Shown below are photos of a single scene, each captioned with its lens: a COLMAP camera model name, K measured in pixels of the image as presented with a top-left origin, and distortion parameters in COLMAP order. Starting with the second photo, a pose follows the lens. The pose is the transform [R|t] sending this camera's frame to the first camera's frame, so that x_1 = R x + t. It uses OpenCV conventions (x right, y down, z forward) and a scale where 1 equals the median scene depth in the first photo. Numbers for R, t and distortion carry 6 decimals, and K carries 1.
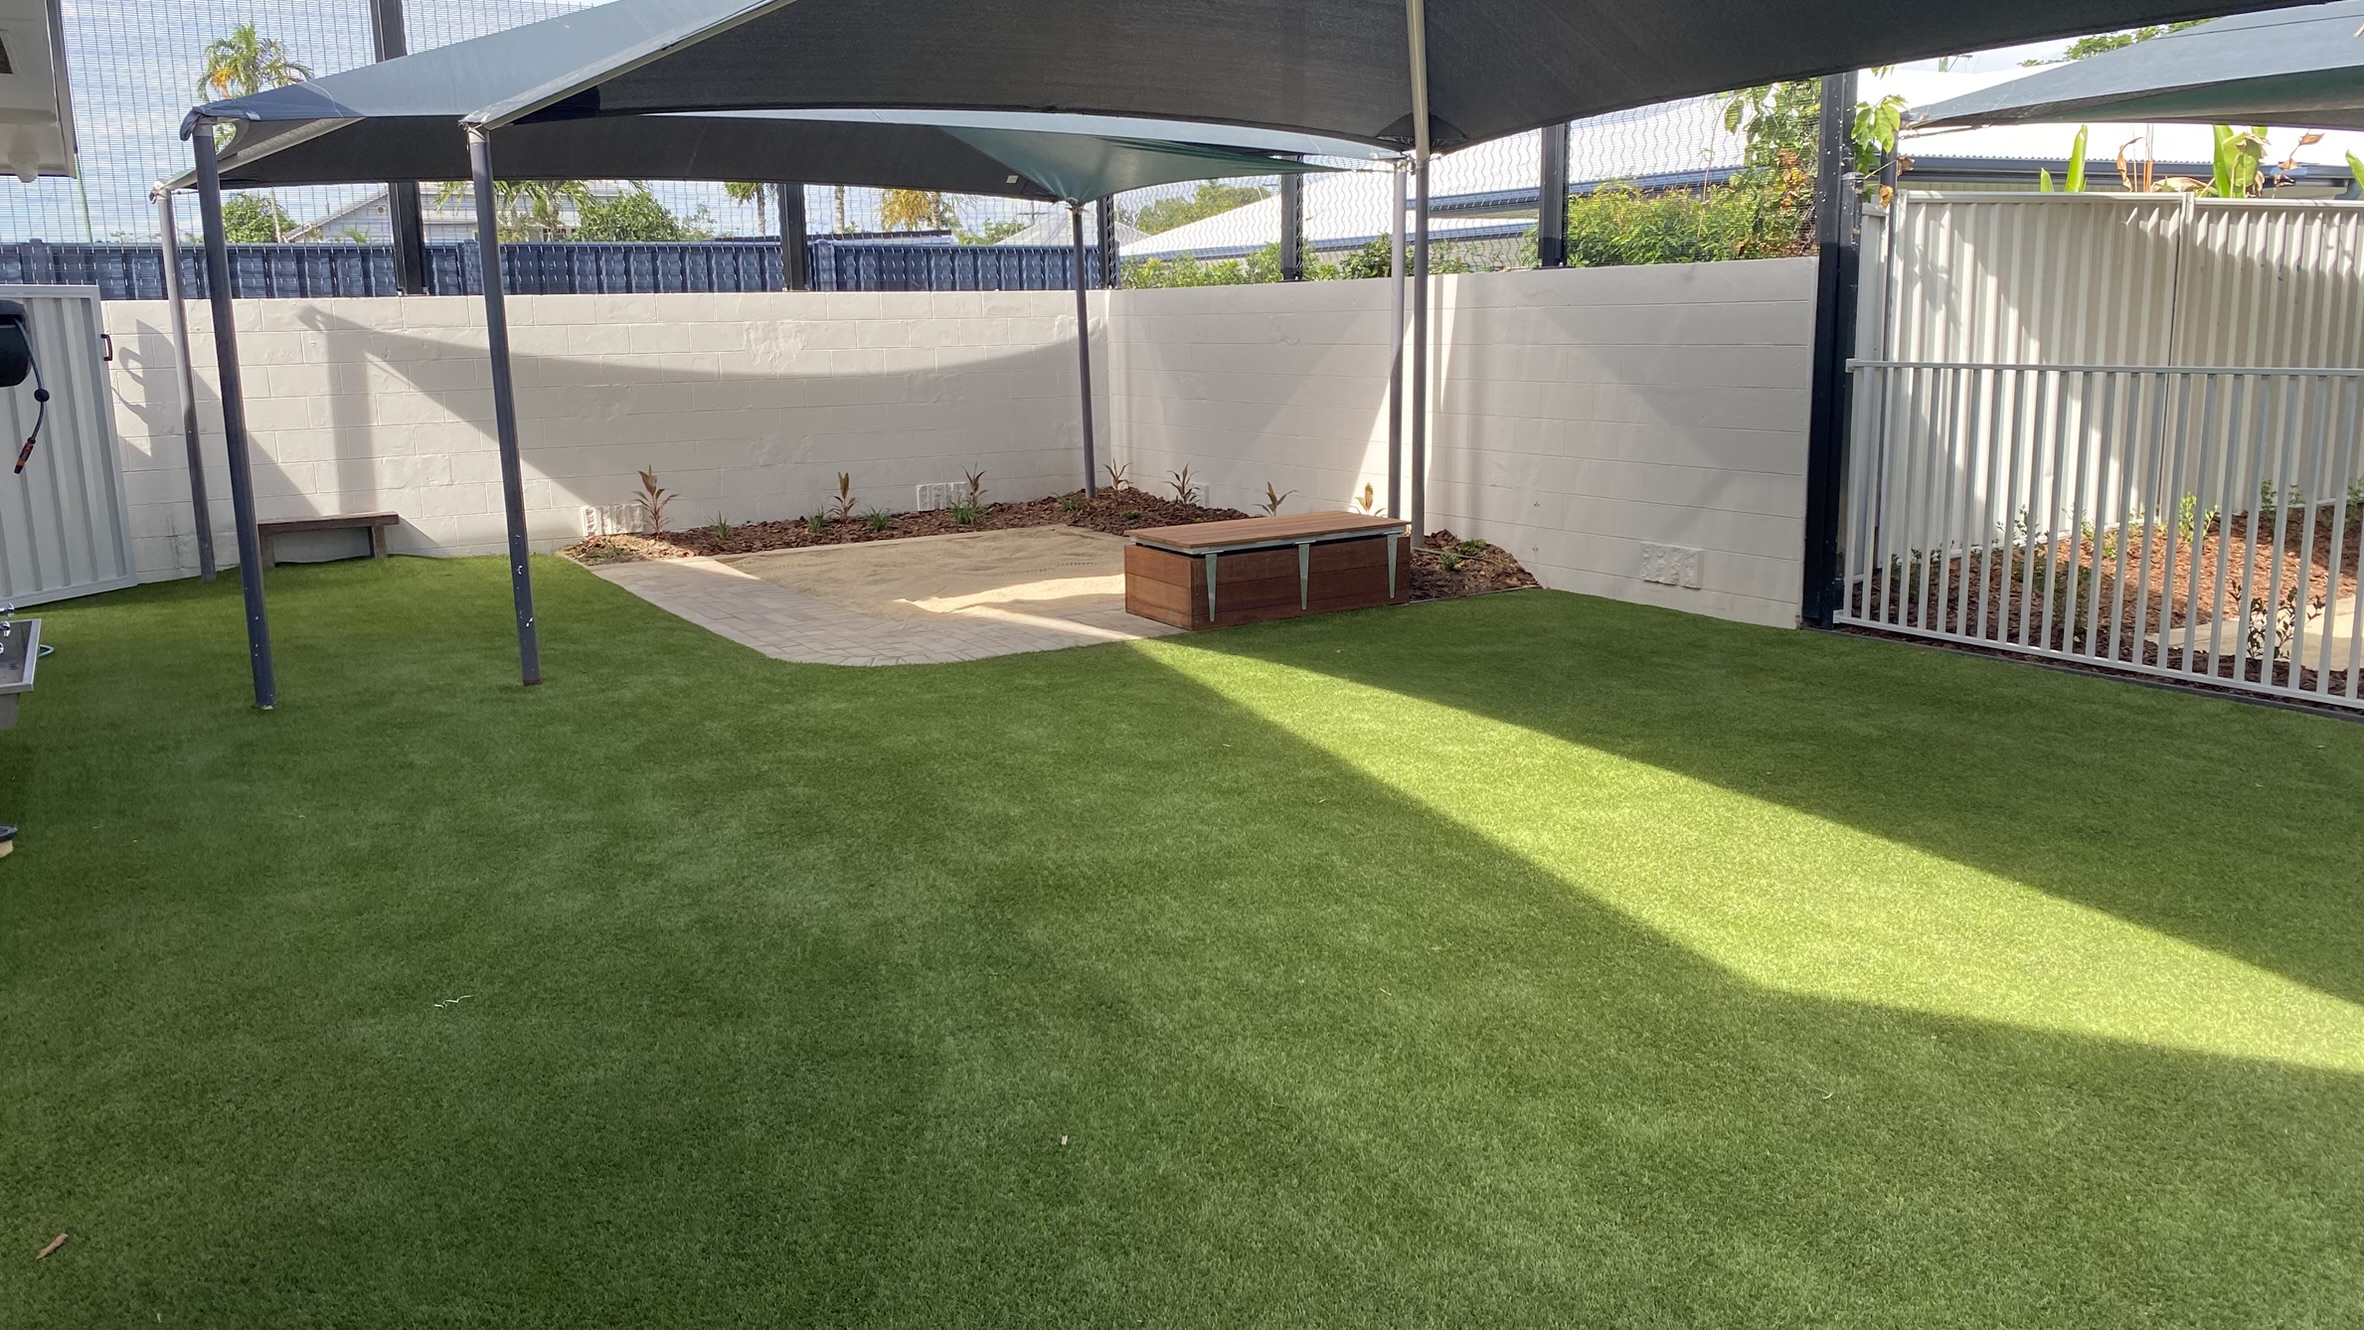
lens RADIAL K [[1805.9, 0, 1176.6], [0, 1805.9, 672.3], [0, 0, 1]] dist [0.032392, -0.057989]
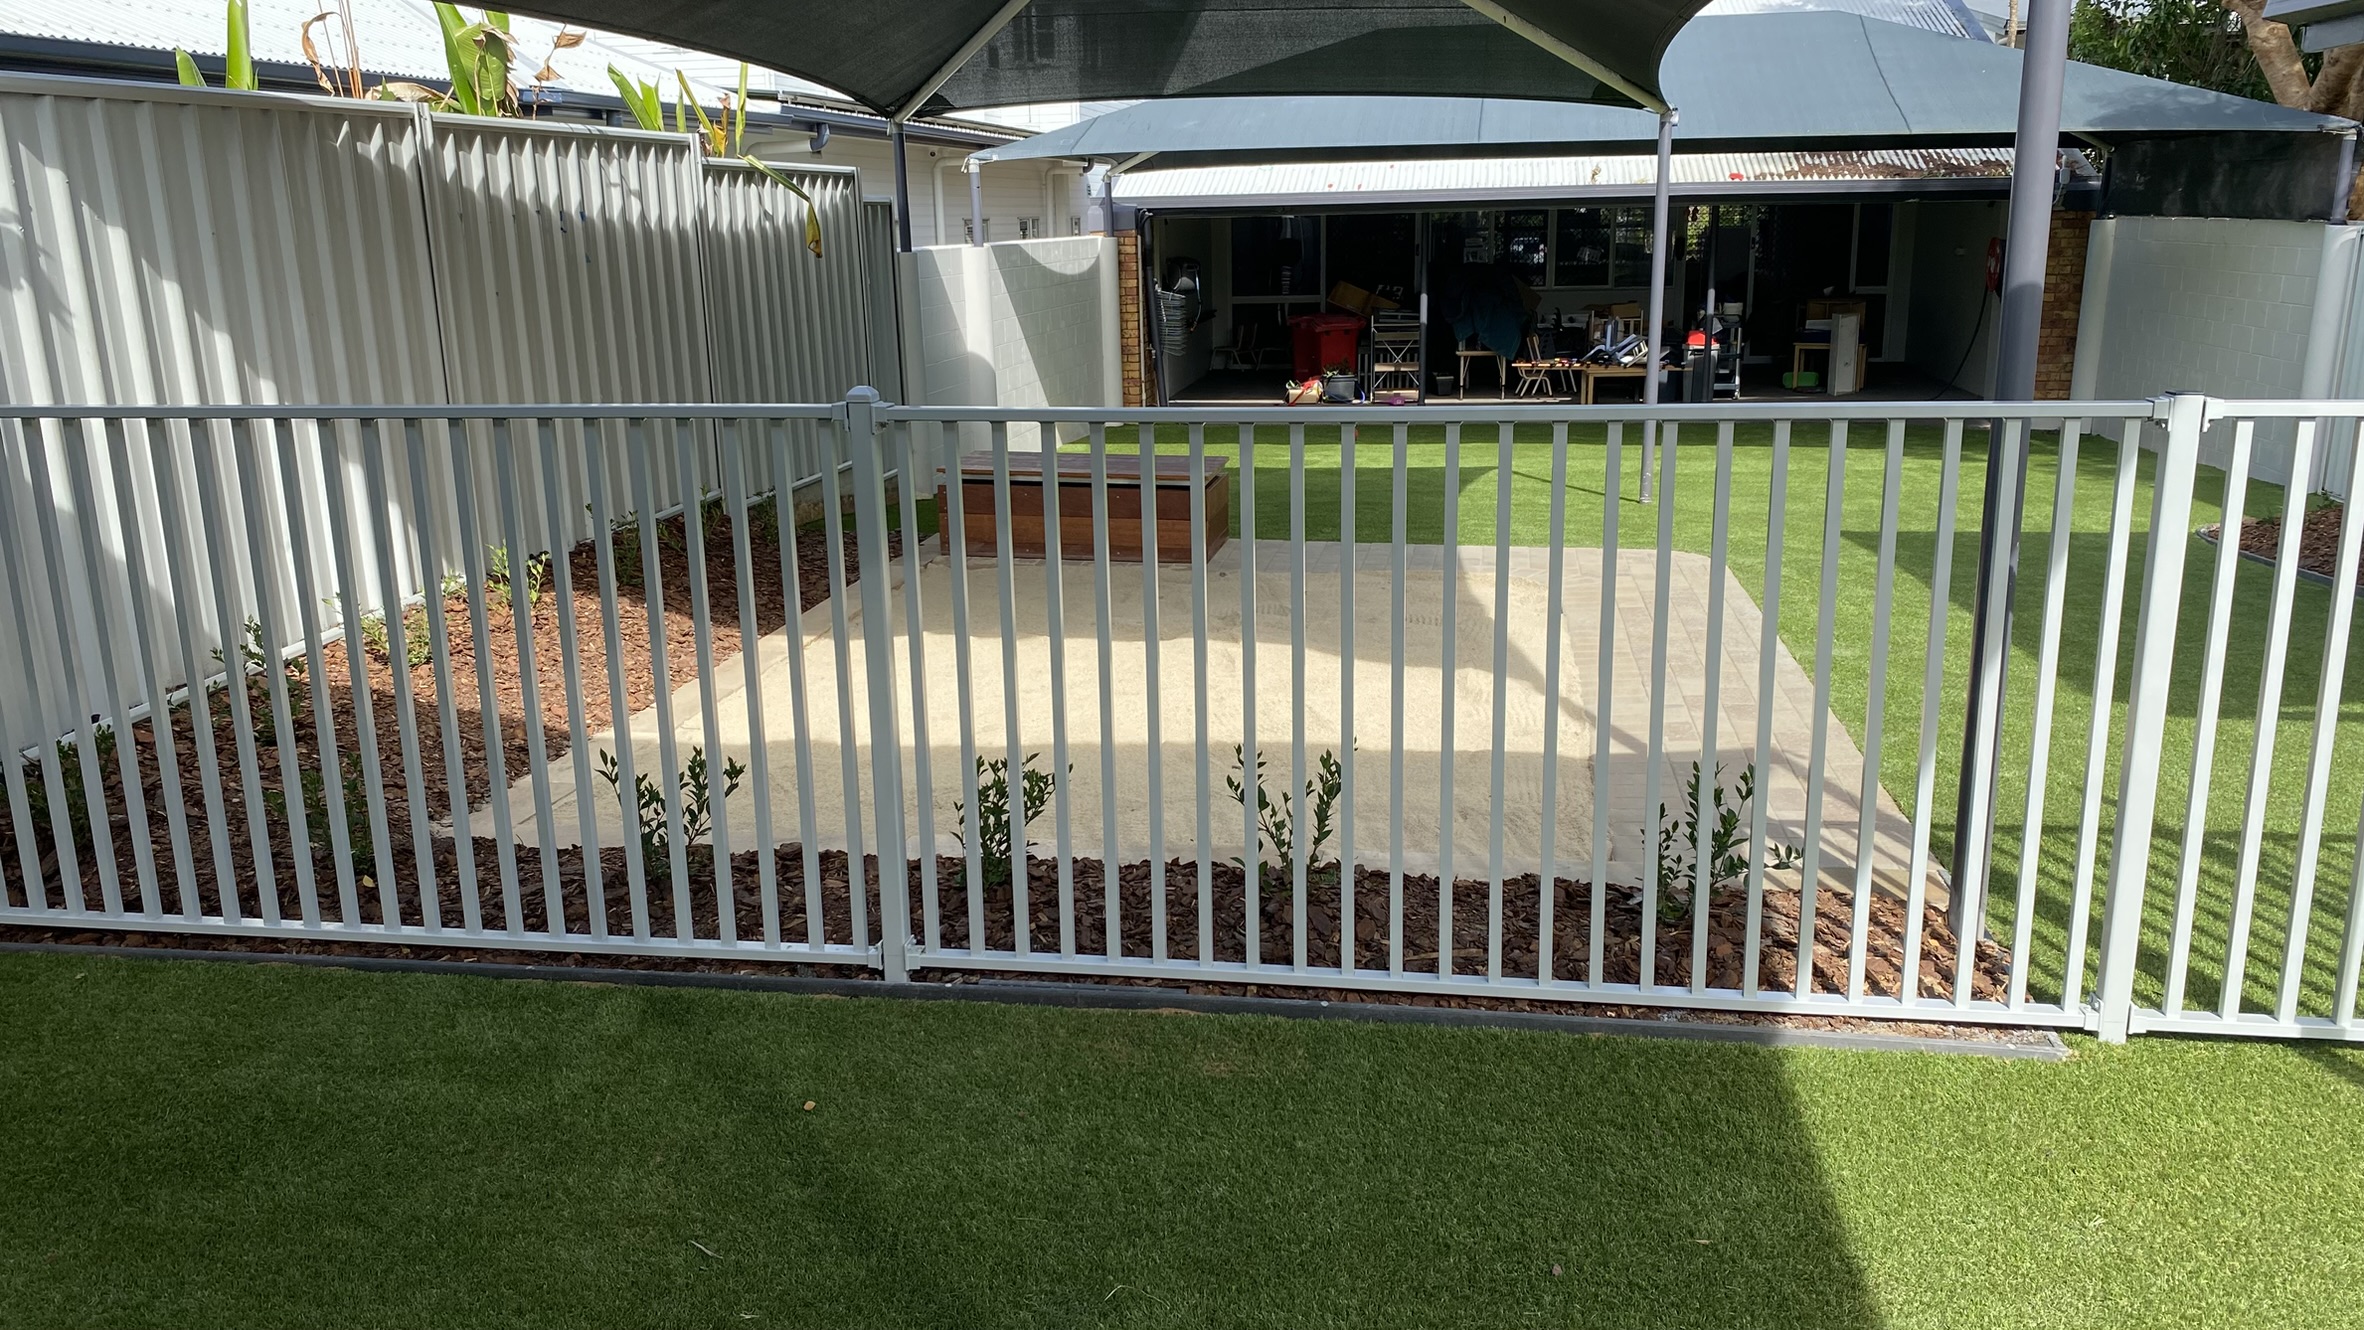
lens RADIAL K [[1805.9, 0, 1189.8], [0, 1805.9, 673.4], [0, 0, 1]] dist [0.032392, -0.057989]
pose [[0.645572, -0.176826, 0.742946, 0.197828], [0.150403, 0.983211, 0.103321, -0.079530], [-0.748743, 0.045040, 0.661329, 0.337167]]
